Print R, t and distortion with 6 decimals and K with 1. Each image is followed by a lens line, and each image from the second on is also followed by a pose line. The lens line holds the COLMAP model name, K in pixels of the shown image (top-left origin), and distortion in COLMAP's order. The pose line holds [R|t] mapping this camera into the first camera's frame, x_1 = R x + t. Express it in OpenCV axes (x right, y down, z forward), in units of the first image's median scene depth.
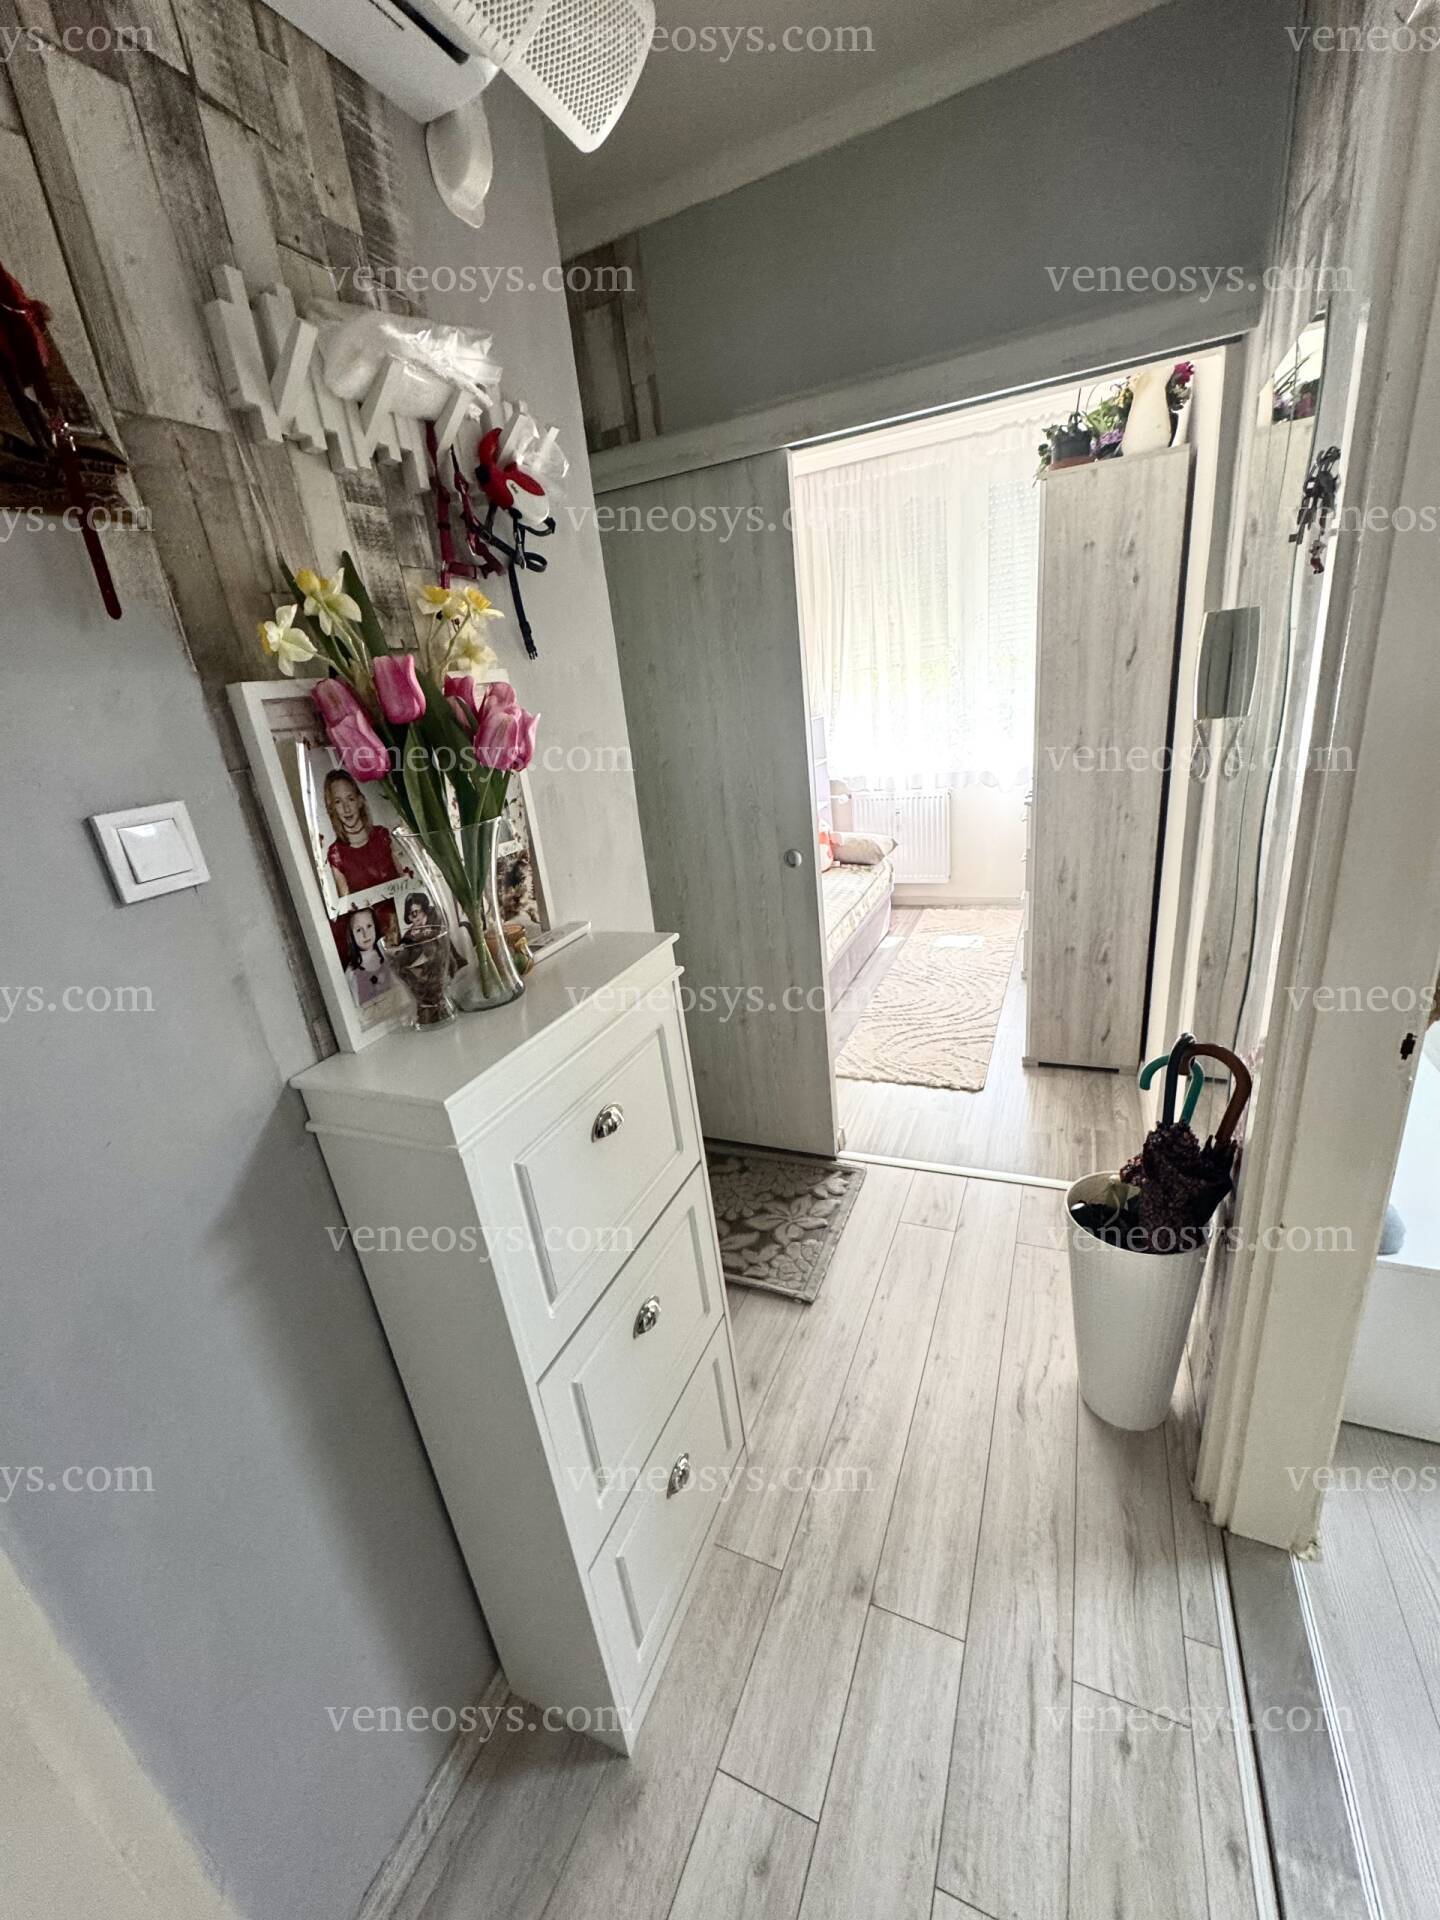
lens RADIAL K [[760.1, 0, 726.8], [0, 760.1, 958.3], [0, 0, 1]] dist [-0.004997, 0.000758]
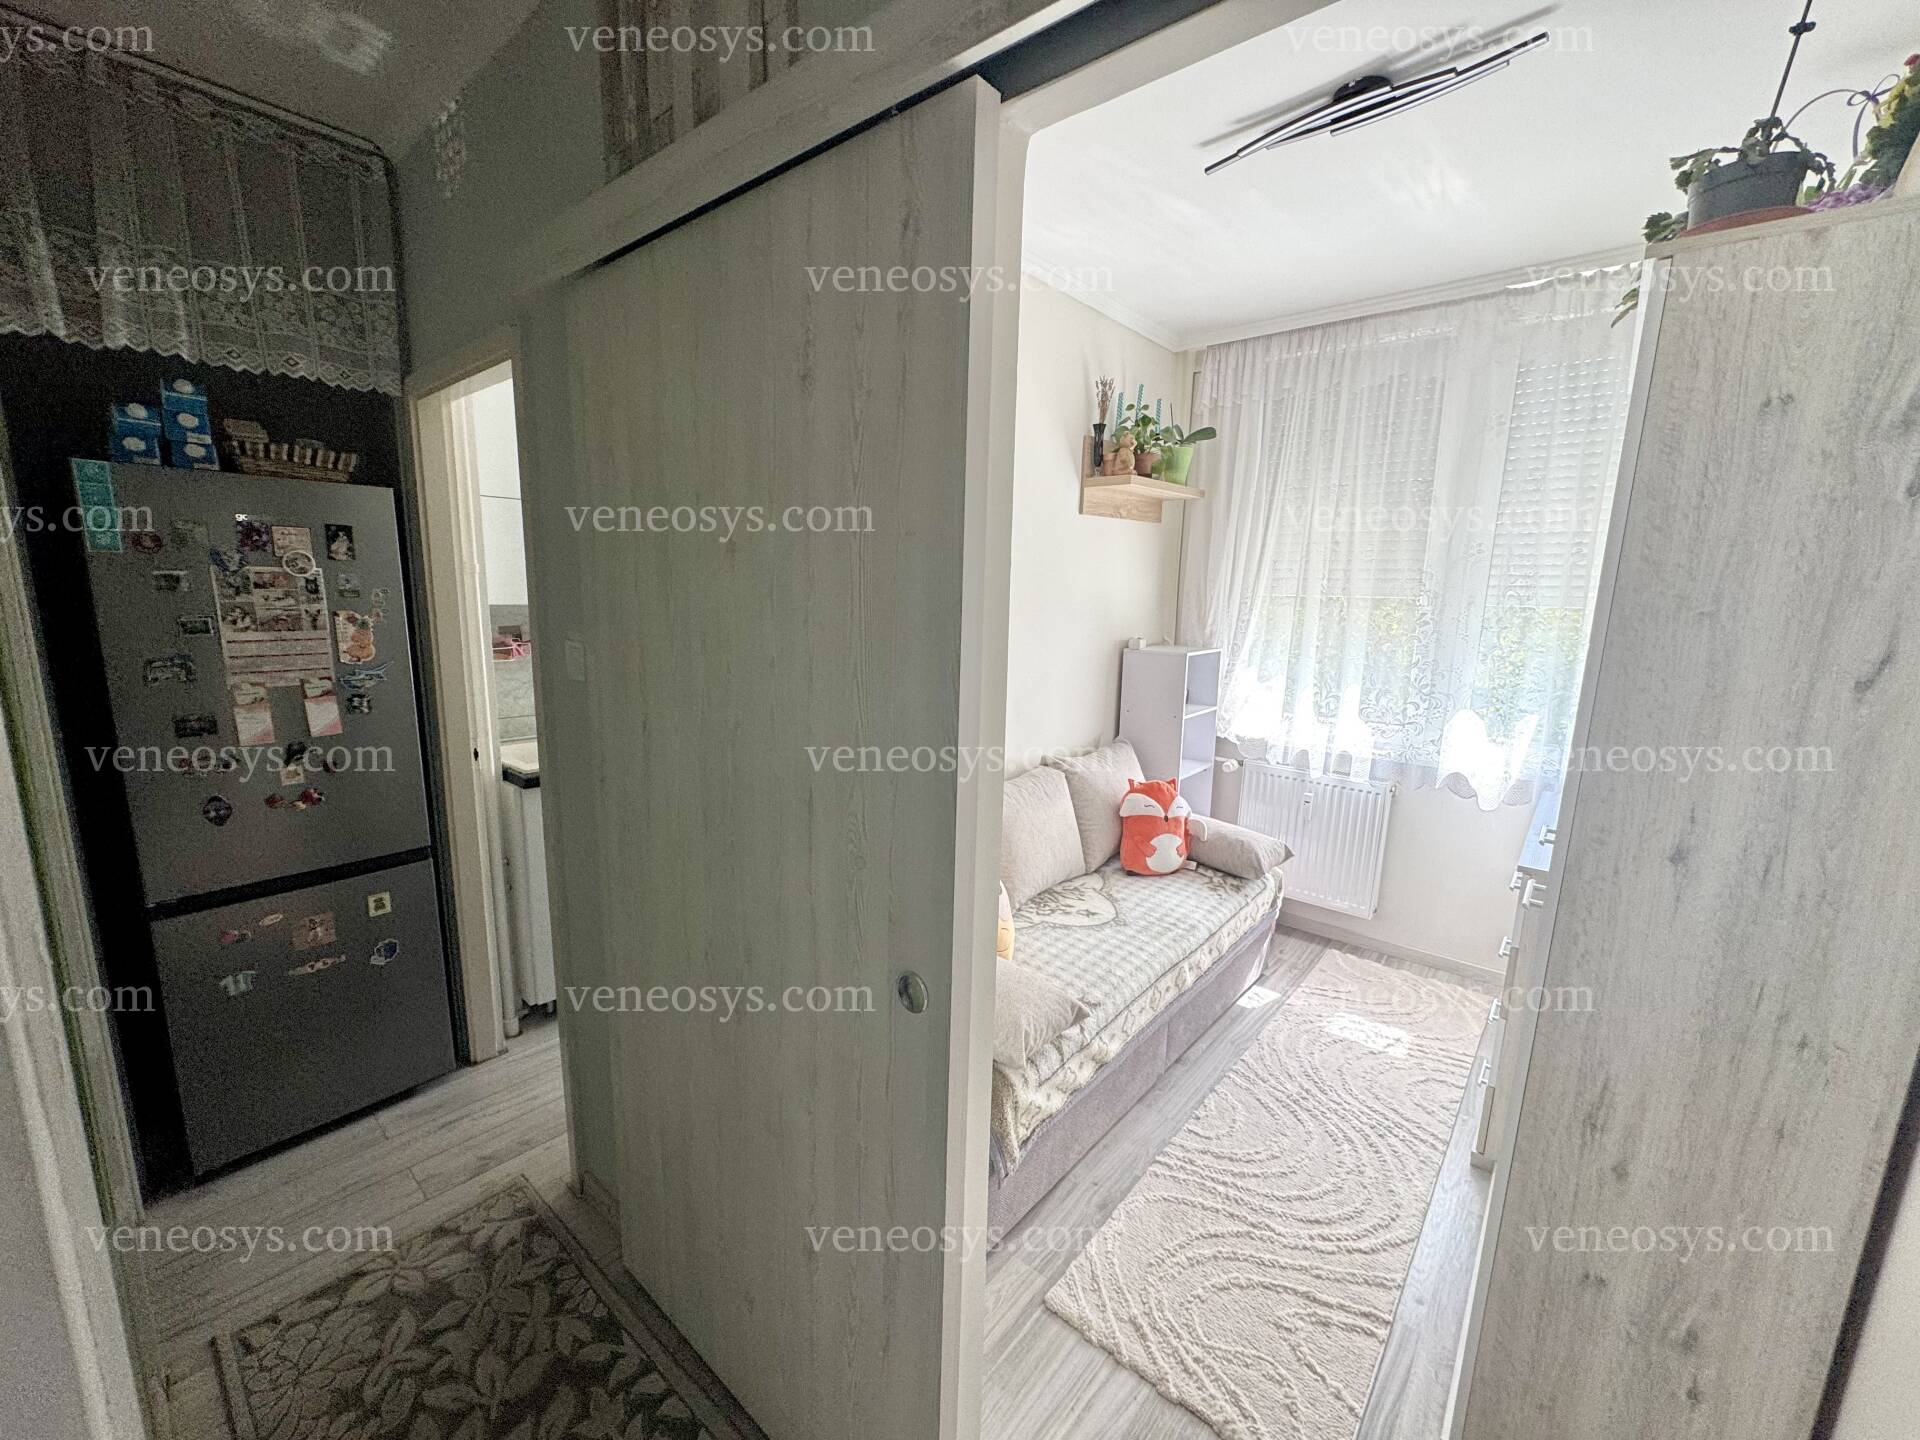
lens RADIAL K [[760.1, 0, 957.6], [0, 760.1, 723.8], [0, 0, 1]] dist [-0.004997, 0.000758]
pose [[0.948083, 0.179939, -0.262224, 0.107596], [-0.216999, 0.968795, -0.119778, -0.127056], [0.232488, 0.170462, 0.957545, 0.296372]]
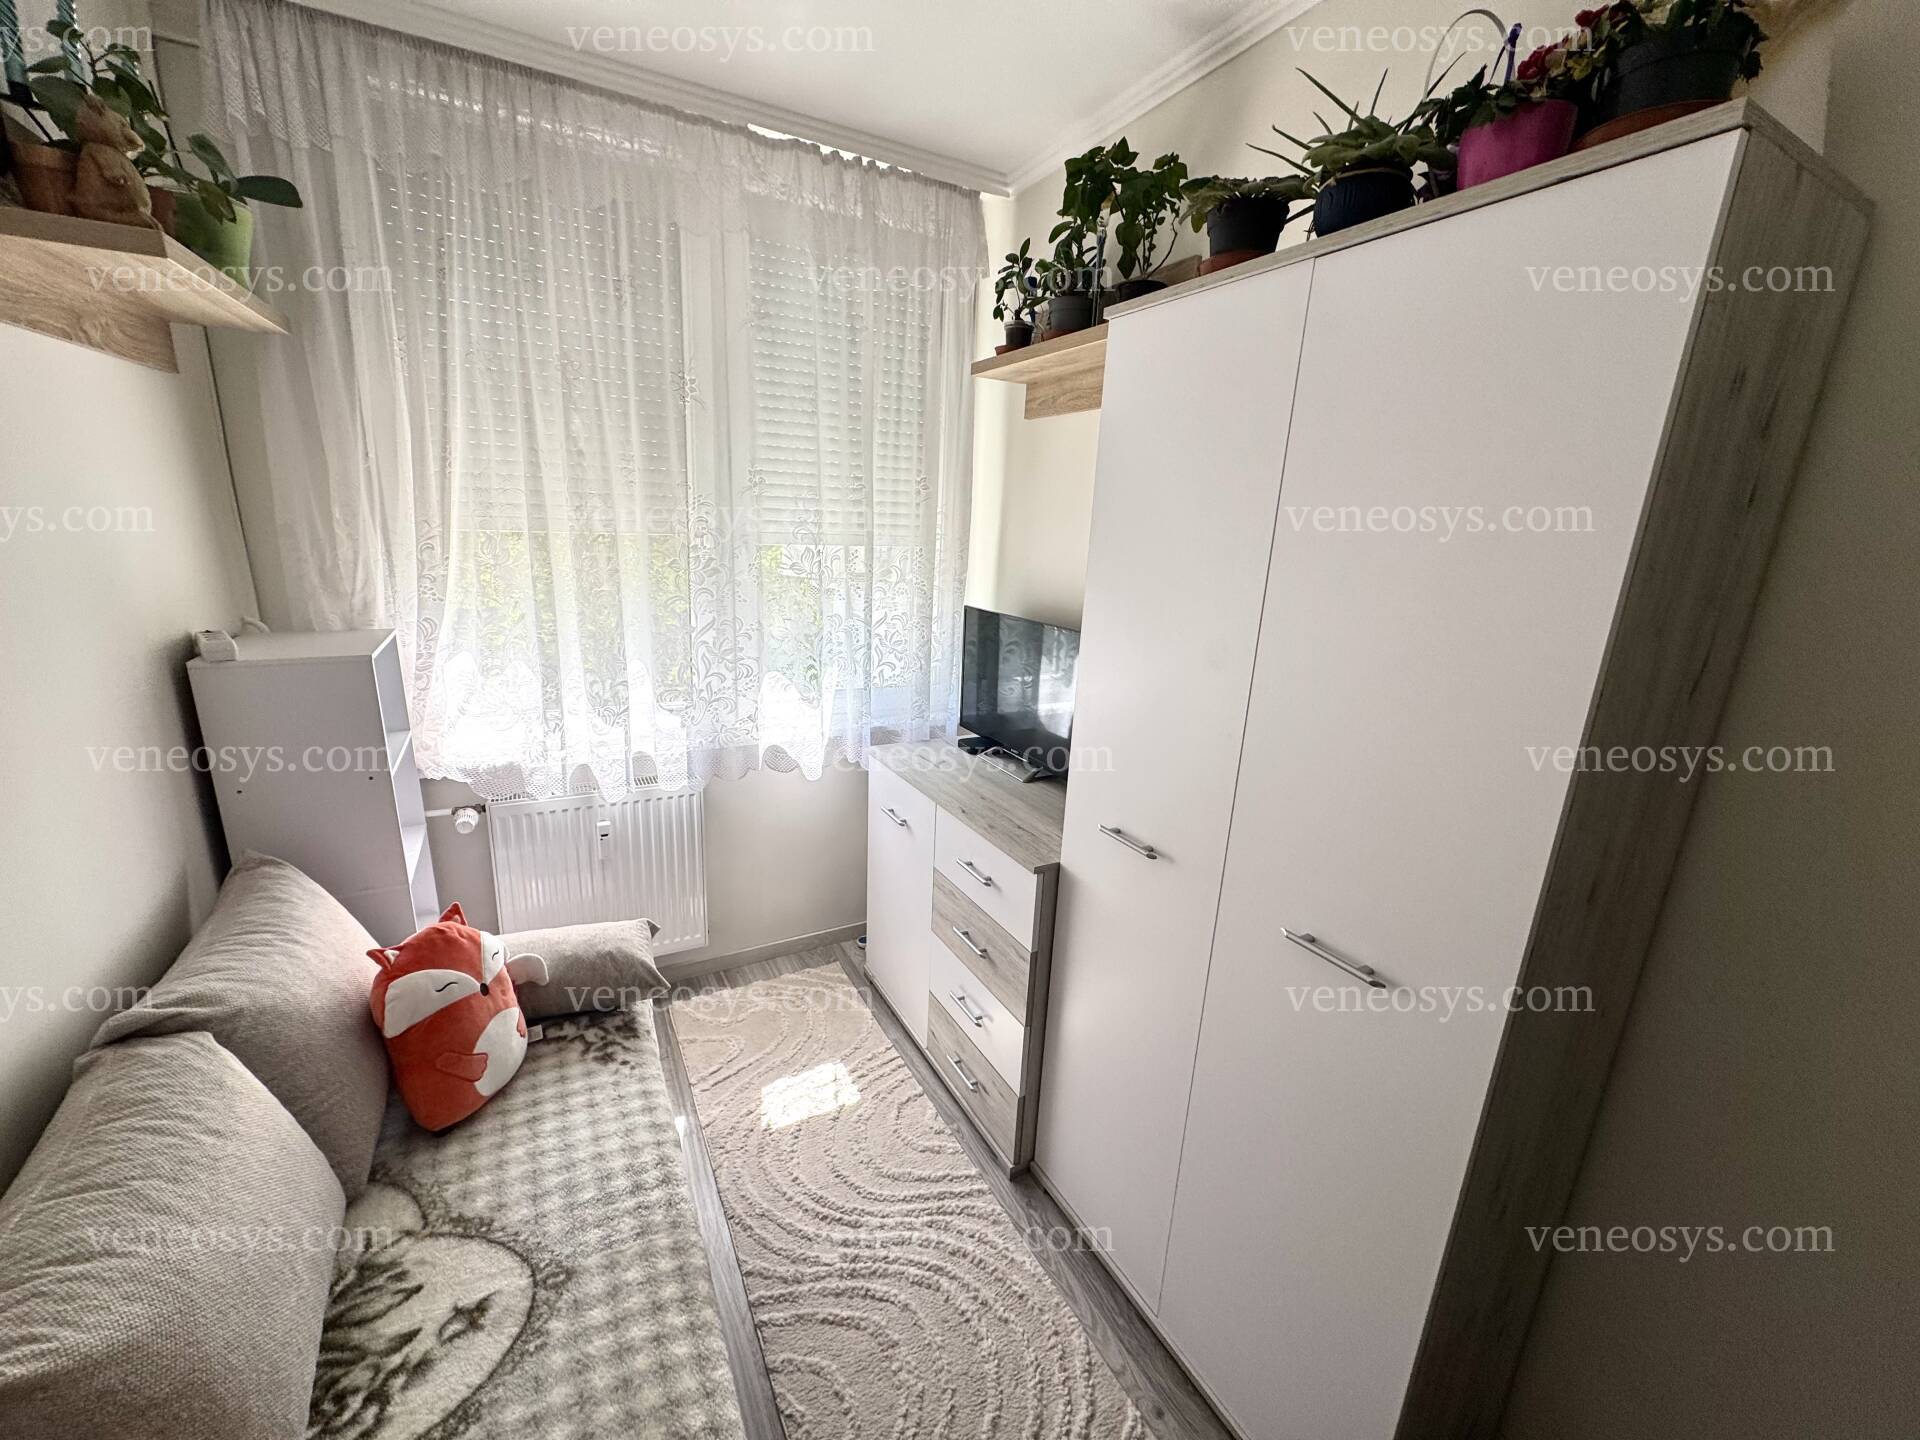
lens RADIAL K [[760.1, 0, 958.2], [0, 760.1, 720.2], [0, 0, 1]] dist [-0.004997, 0.000758]
pose [[0.605747, -0.065906, 0.792923, -0.019626], [0.163417, 0.985623, -0.042918, -0.242682], [-0.778695, 0.155574, 0.607808, 0.616543]]
